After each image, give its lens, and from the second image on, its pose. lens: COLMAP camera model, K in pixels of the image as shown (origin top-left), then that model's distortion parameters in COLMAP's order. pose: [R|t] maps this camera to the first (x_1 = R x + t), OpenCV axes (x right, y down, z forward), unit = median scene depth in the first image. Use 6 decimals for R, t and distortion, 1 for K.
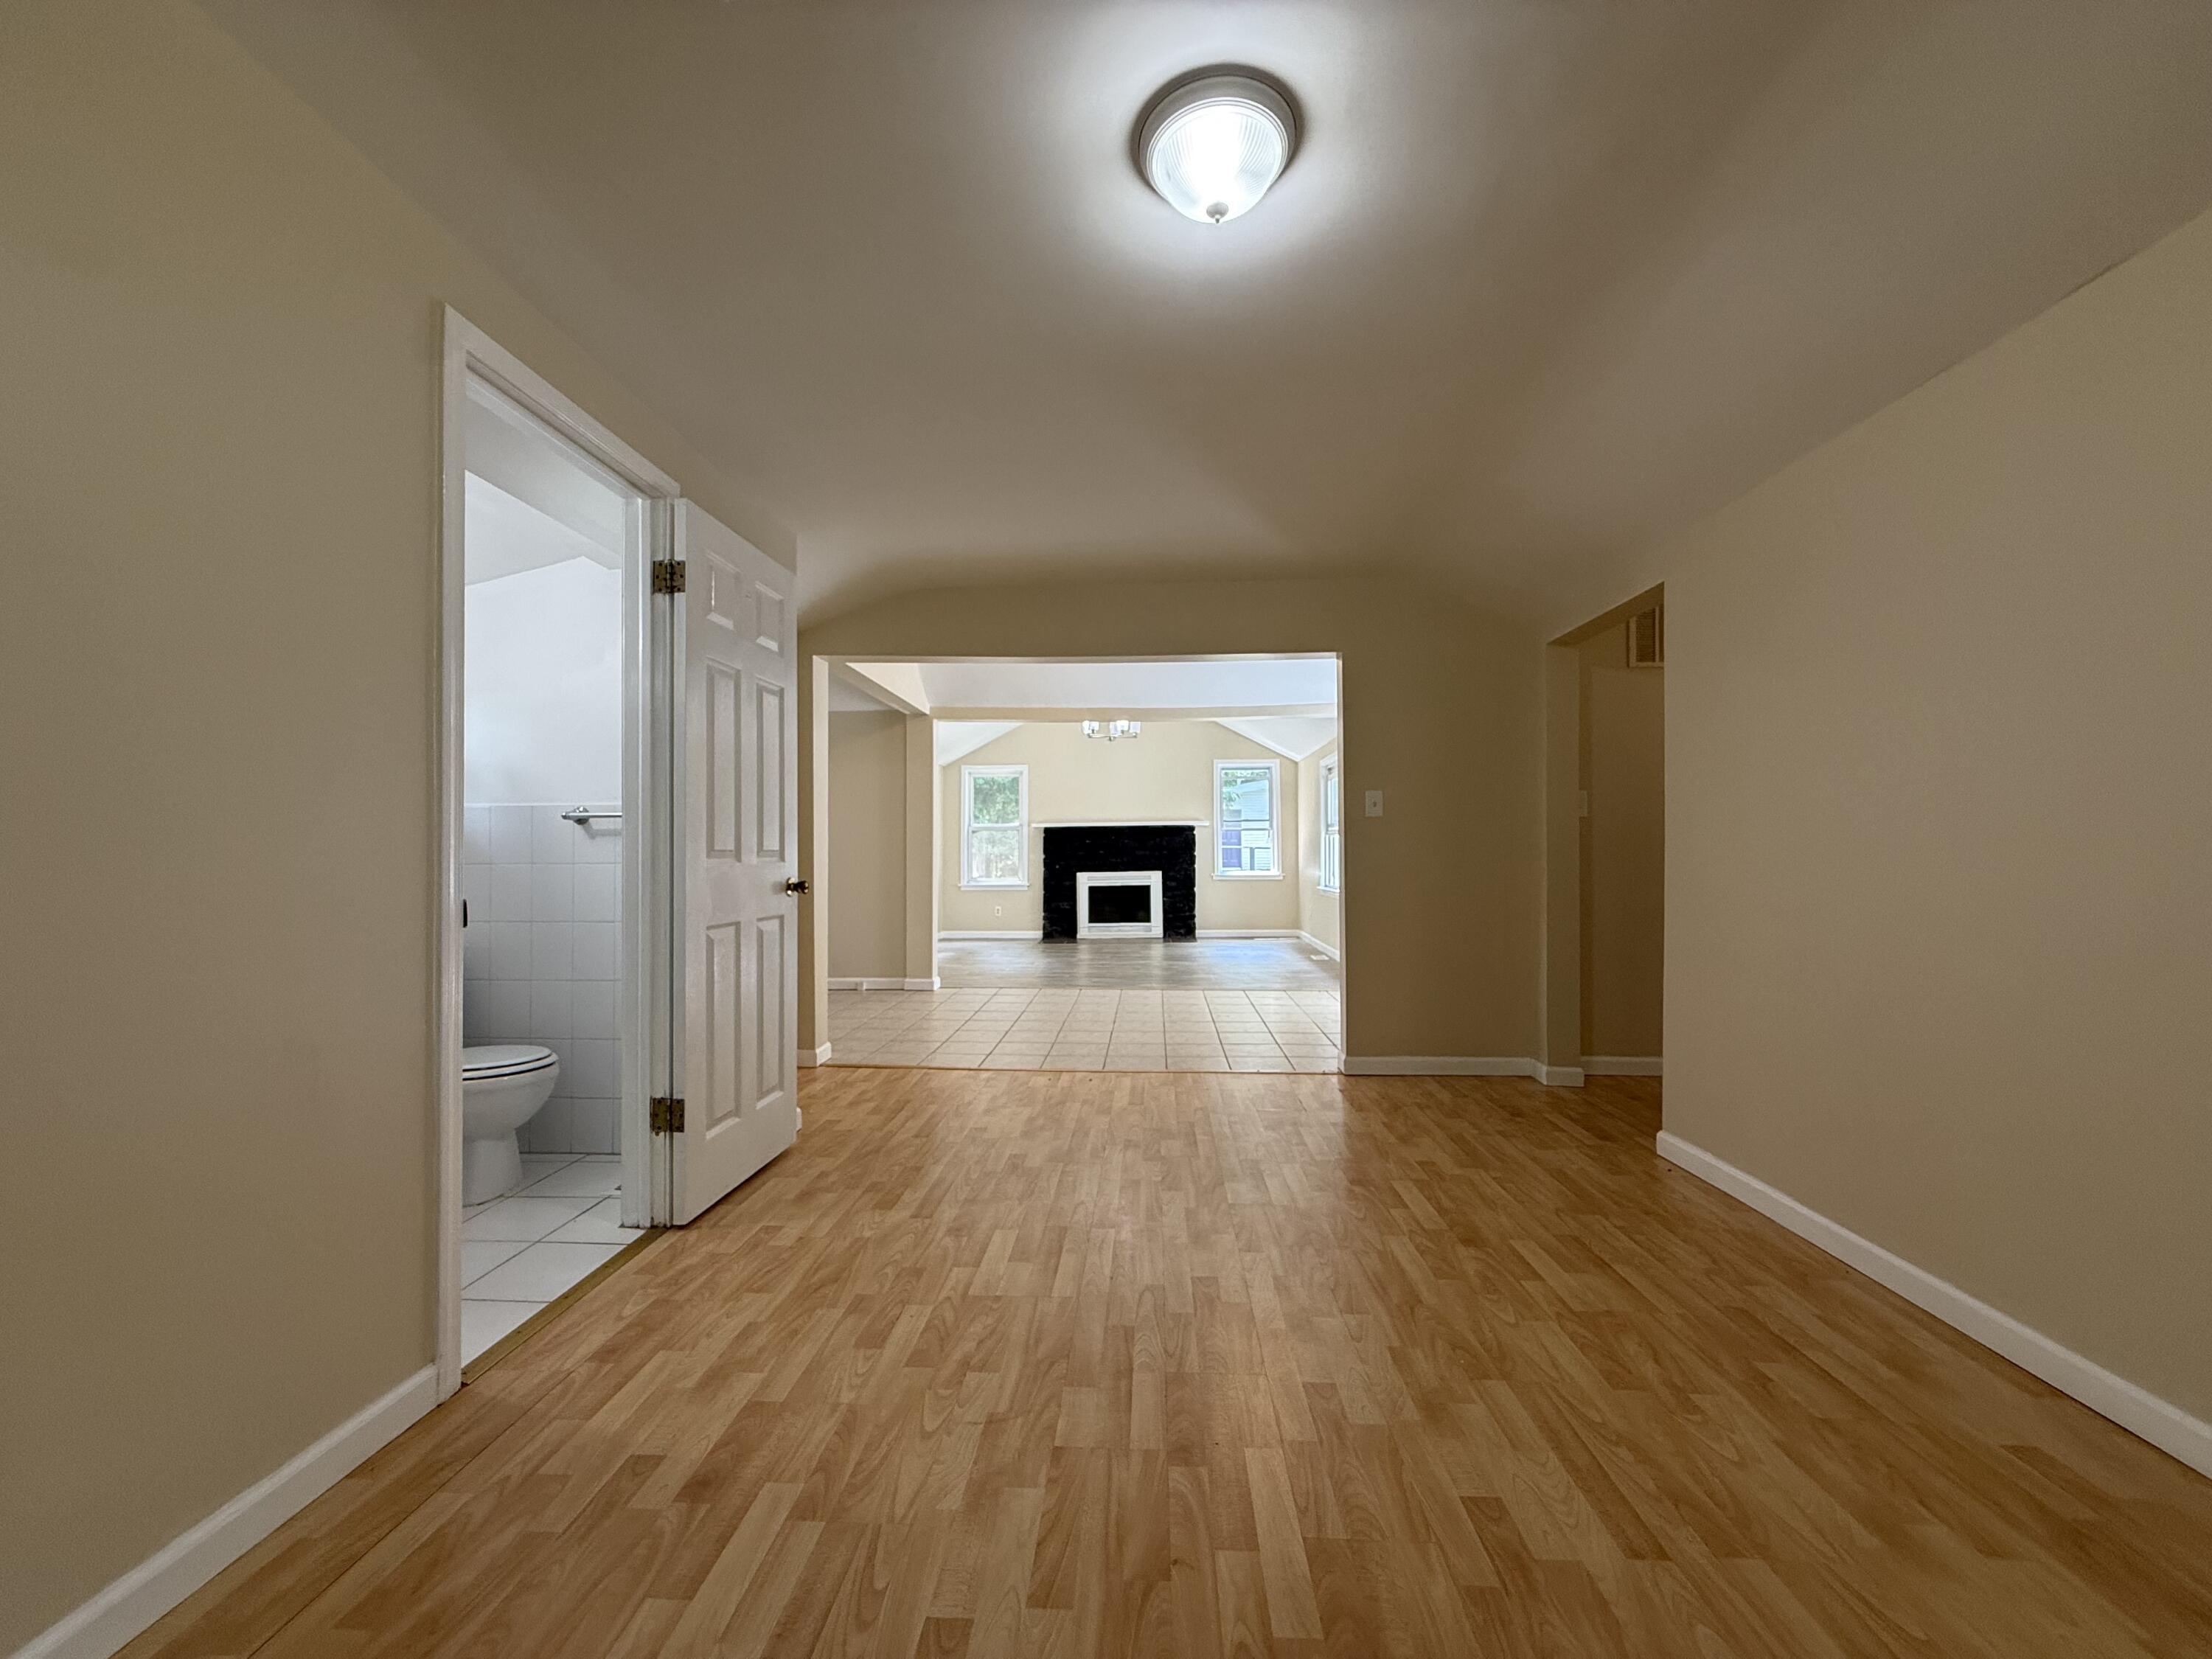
lens RADIAL K [[888.6, 0, 1097.5], [0, 888.6, 863.2], [0, 0, 1]] dist [0.001940, 0.000273]
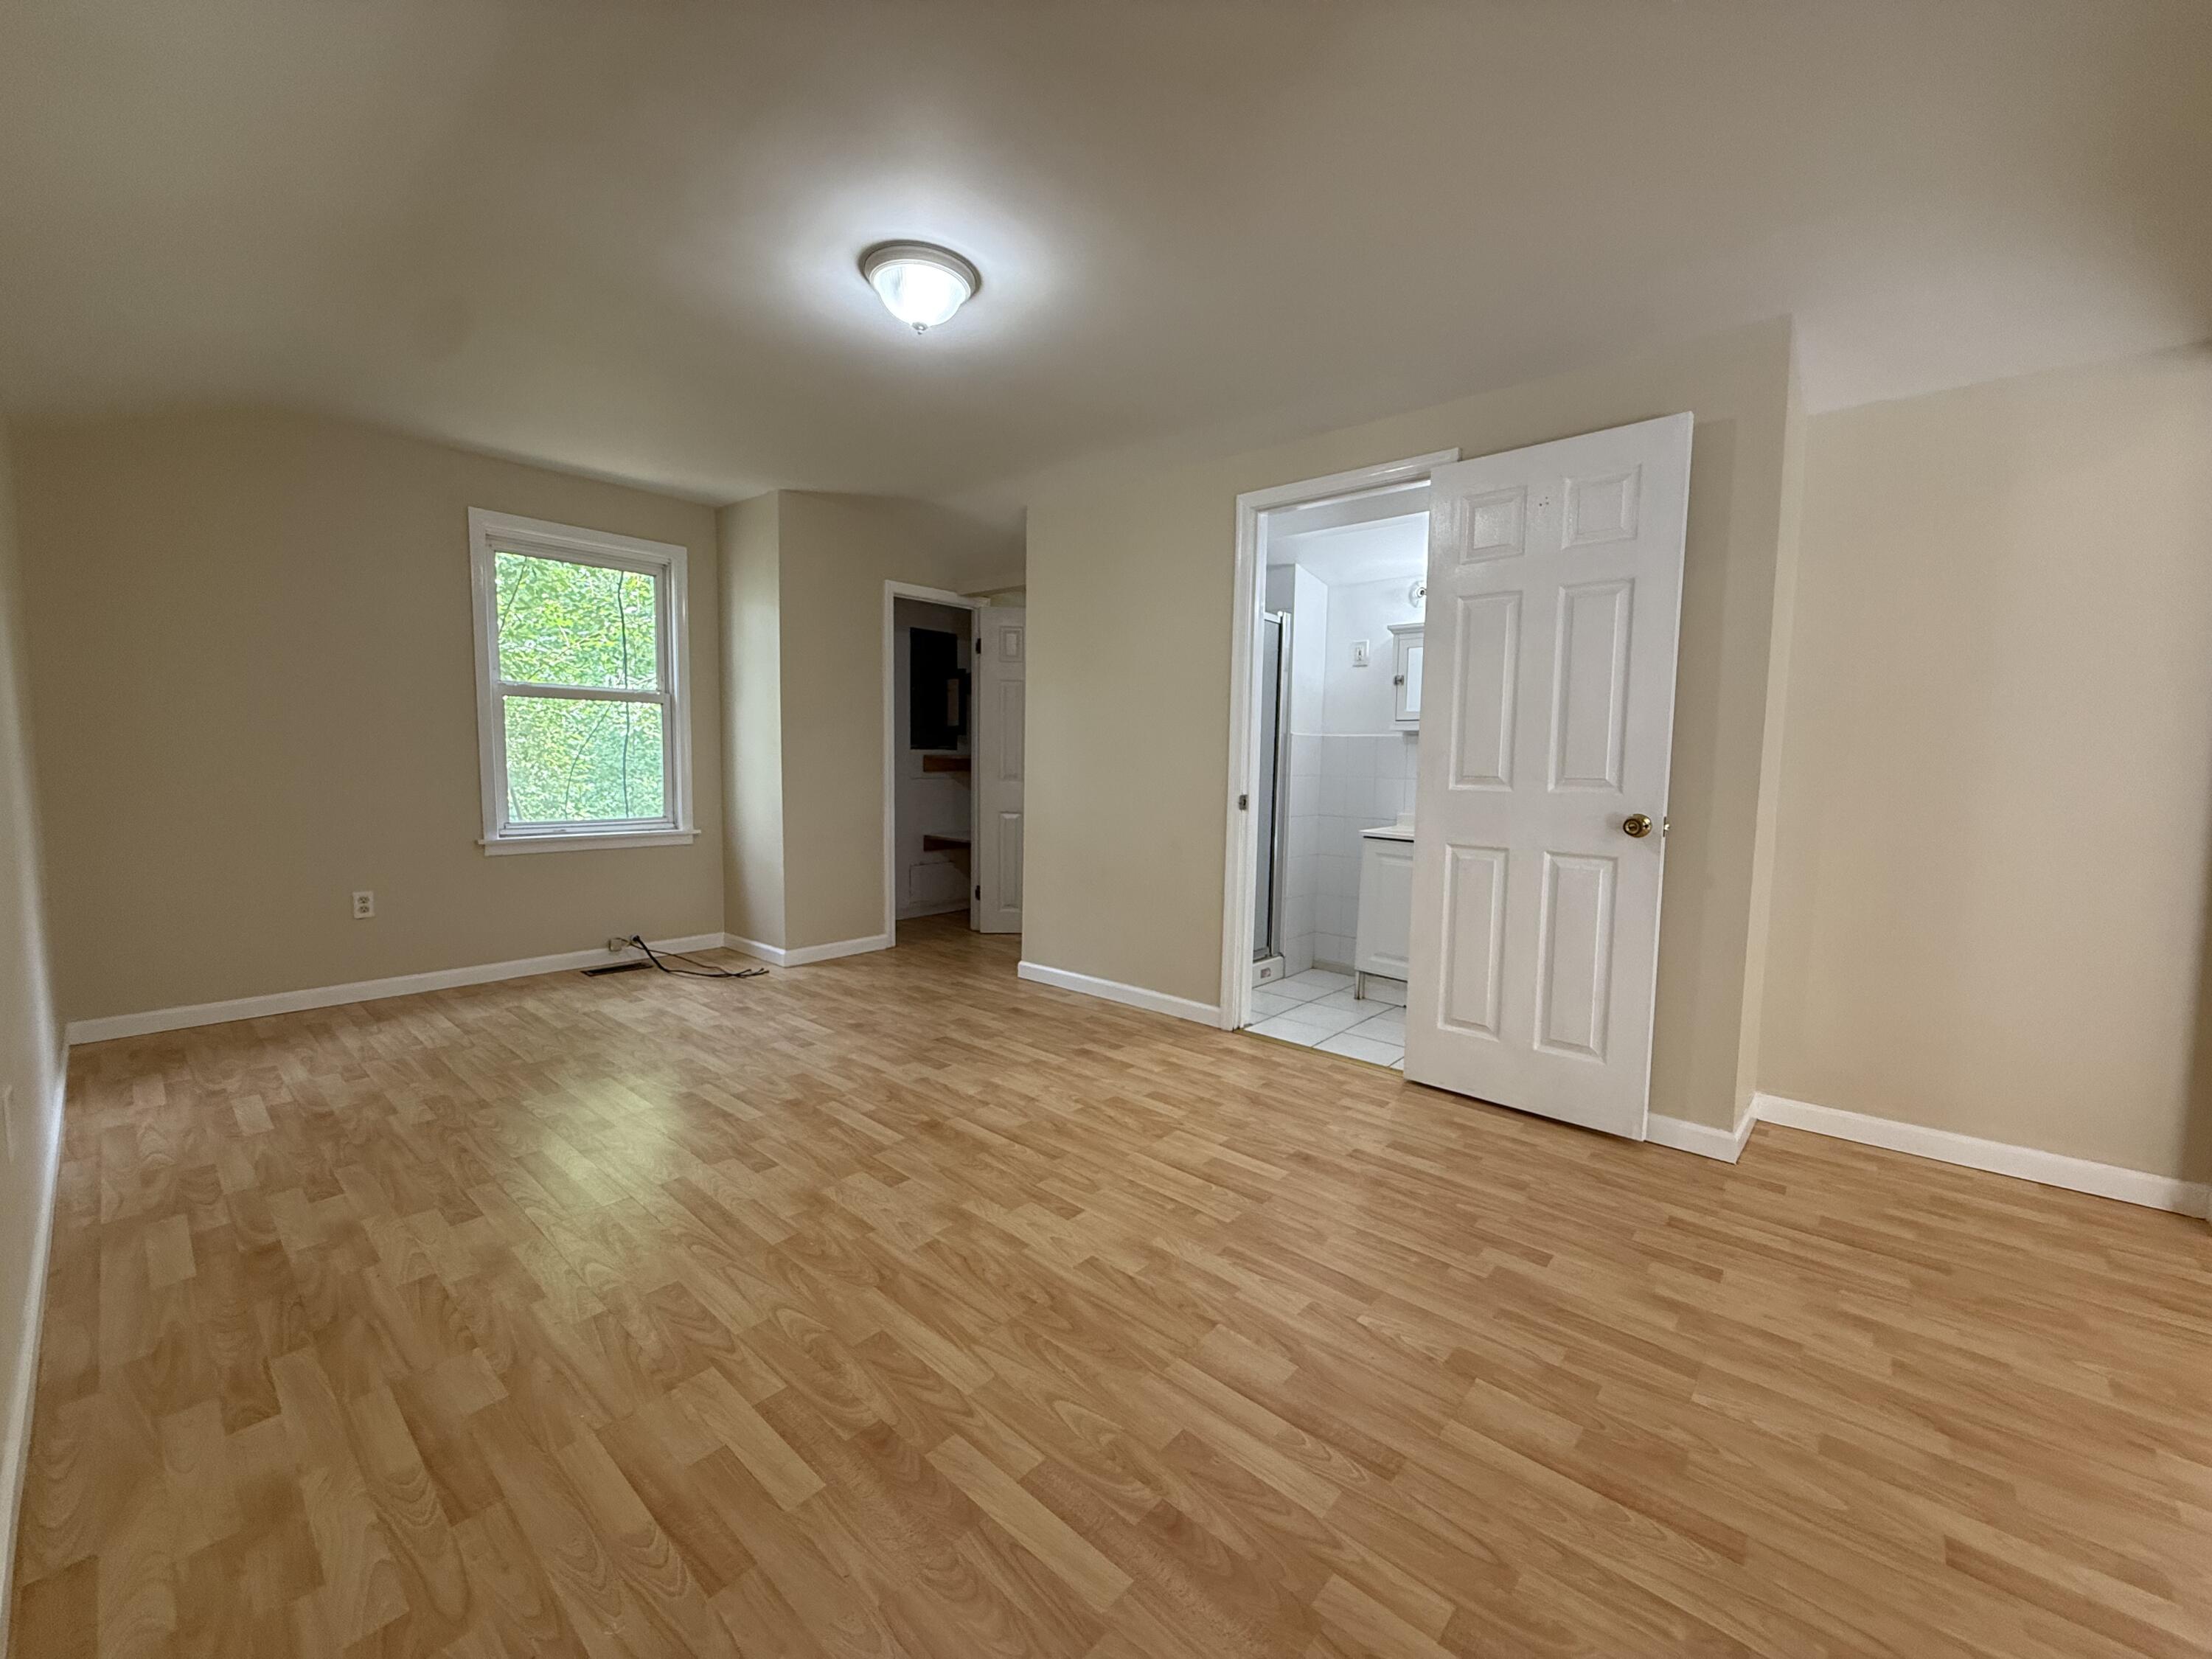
lens RADIAL K [[888.6, 0, 1088.8], [0, 888.6, 814.1], [0, 0, 1]] dist [0.001940, 0.000273]
pose [[-0.627431, 0.044425, -0.777404, 0.896903], [-0.020878, 0.997052, 0.073827, -0.046999], [0.778392, 0.062552, -0.624654, 1.680683]]
